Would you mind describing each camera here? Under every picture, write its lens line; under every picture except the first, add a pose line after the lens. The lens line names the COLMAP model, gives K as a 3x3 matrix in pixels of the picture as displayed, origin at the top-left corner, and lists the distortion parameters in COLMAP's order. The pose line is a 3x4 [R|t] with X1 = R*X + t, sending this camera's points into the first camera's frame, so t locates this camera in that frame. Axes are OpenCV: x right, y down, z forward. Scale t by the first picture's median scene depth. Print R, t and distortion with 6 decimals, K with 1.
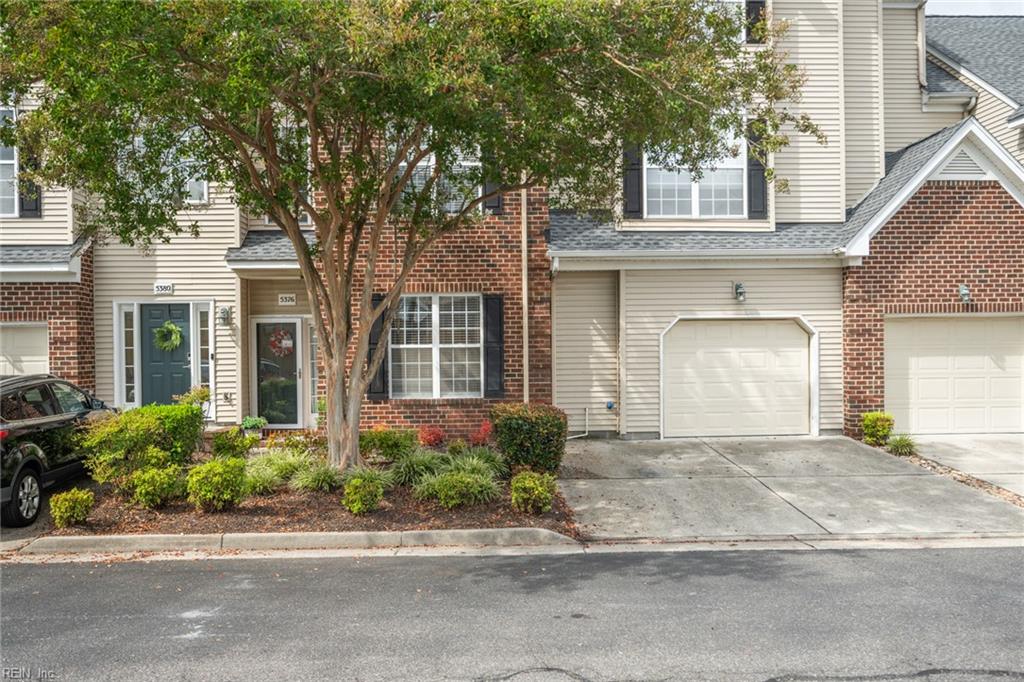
lens RADIAL K [[842.1, 0, 512.0], [0, 842.1, 341.0], [0, 0, 1]] dist [-0.001756, 0.001192]
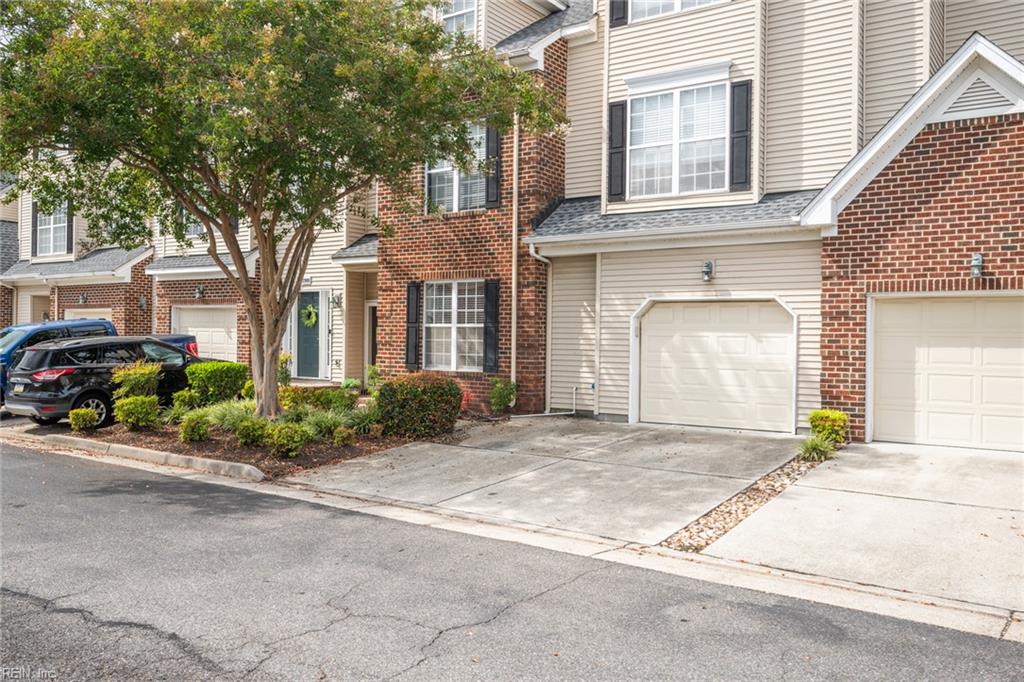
lens RADIAL K [[784.2, 0, 511.5], [0, 784.2, 326.9], [0, 0, 1]] dist [-0.000014, -0.001795]
pose [[0.810366, 0.013754, -0.585762, 0.610242], [-0.018106, 0.999835, -0.001572, 0.008322], [0.585644, 0.011880, 0.810482, 0.174889]]
